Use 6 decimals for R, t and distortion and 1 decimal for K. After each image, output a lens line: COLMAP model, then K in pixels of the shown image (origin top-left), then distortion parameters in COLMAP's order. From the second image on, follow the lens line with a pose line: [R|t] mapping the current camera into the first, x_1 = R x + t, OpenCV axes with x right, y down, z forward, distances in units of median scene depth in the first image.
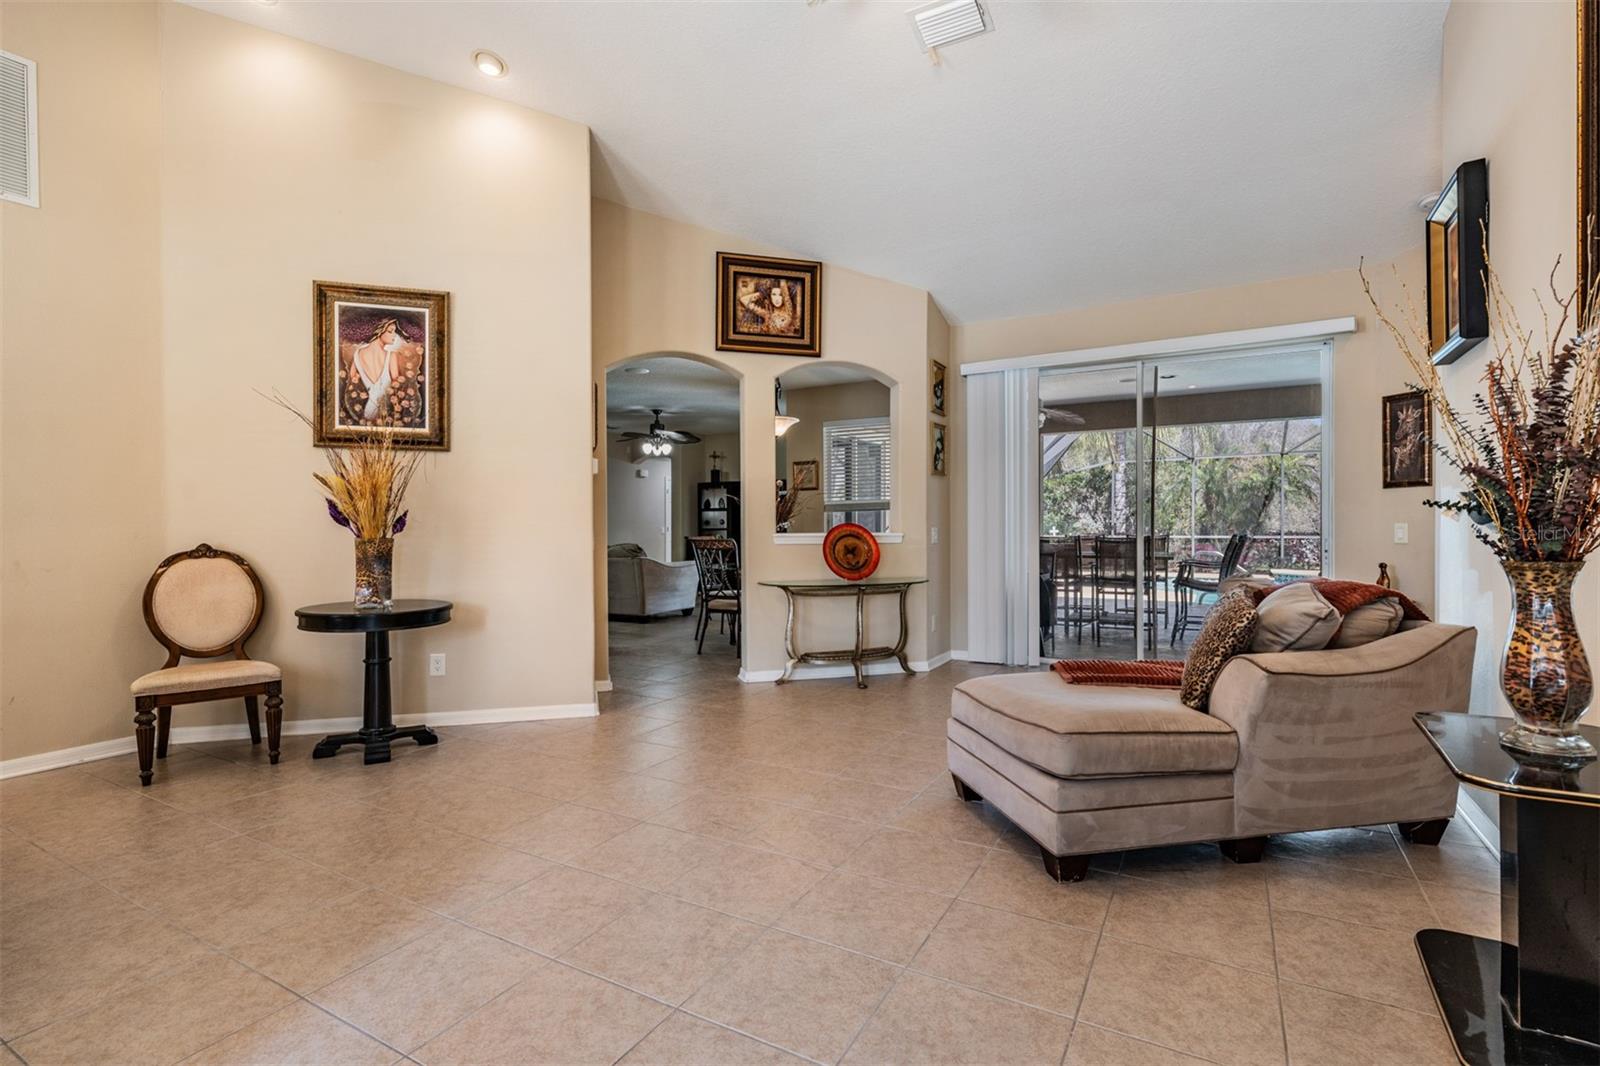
lens RADIAL K [[742.7, 0, 797.3], [0, 742.7, 534.8], [0, 0, 1]] dist [0.001869, 0.000152]
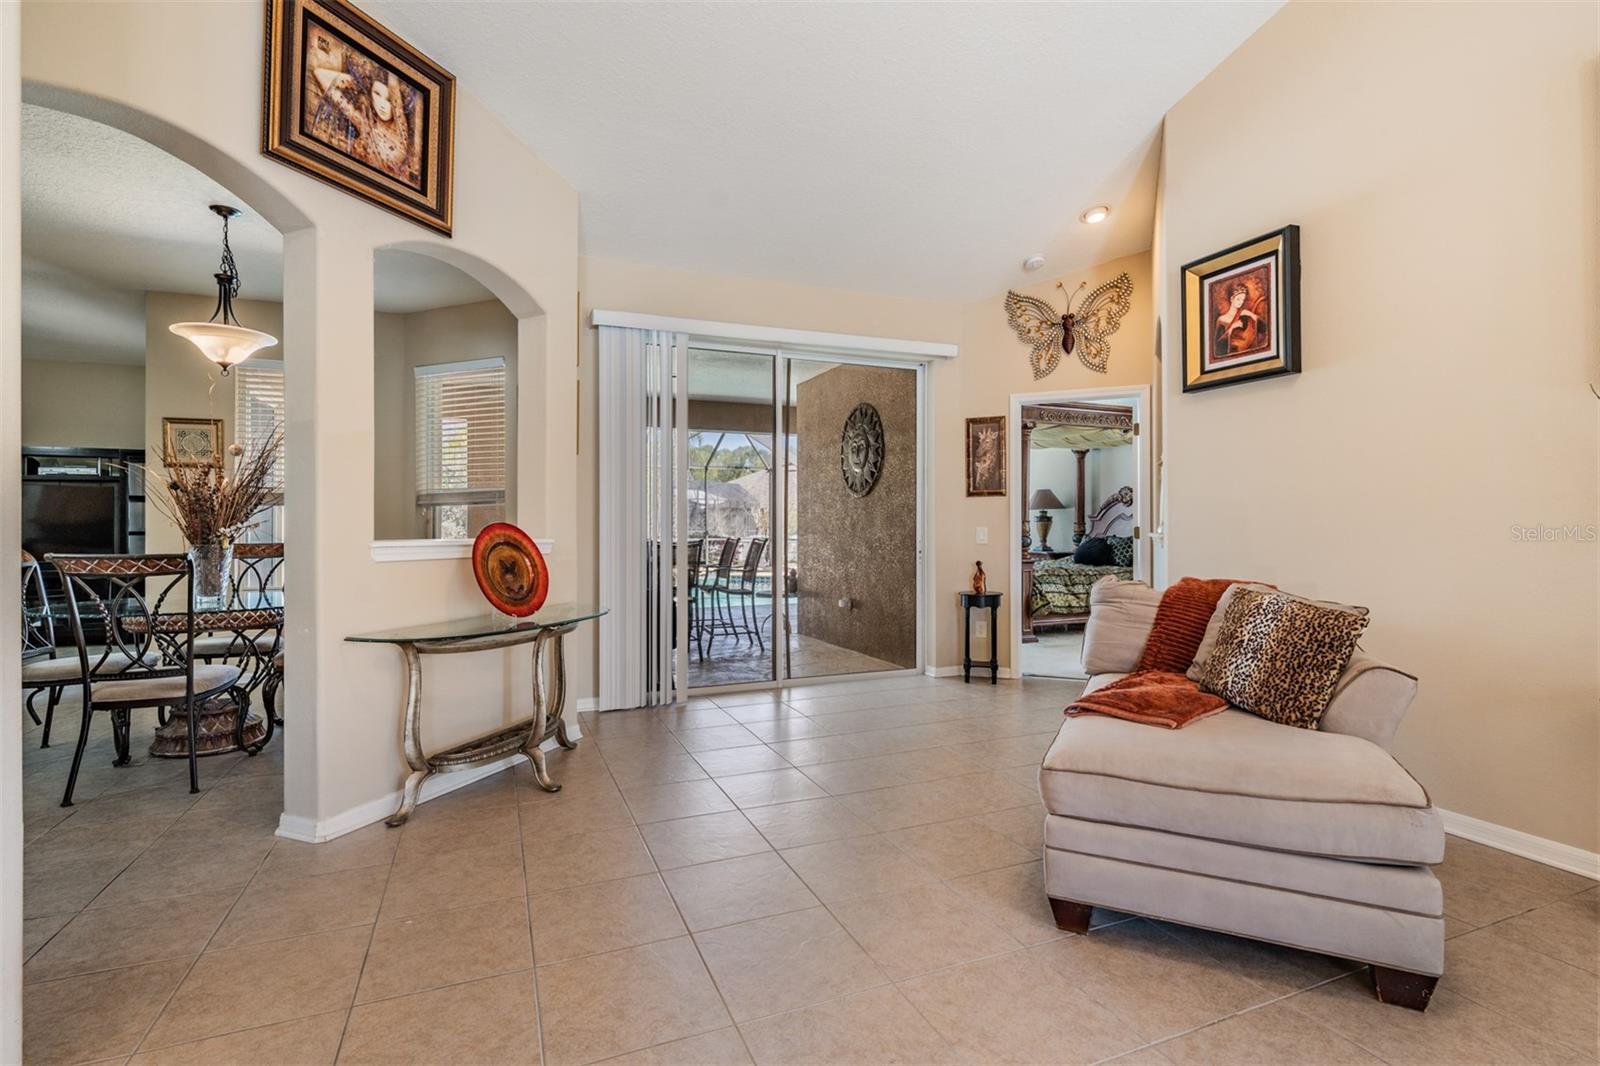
lens RADIAL K [[744.3, 0, 799.6], [0, 744.3, 526.3], [0, 0, 1]] dist [-0.000850, -0.000074]
pose [[0.621159, 0.004995, 0.783669, -0.259864], [0.008338, 0.999881, -0.012983, -0.003146], [-0.783640, 0.014599, 0.621043, 0.434803]]
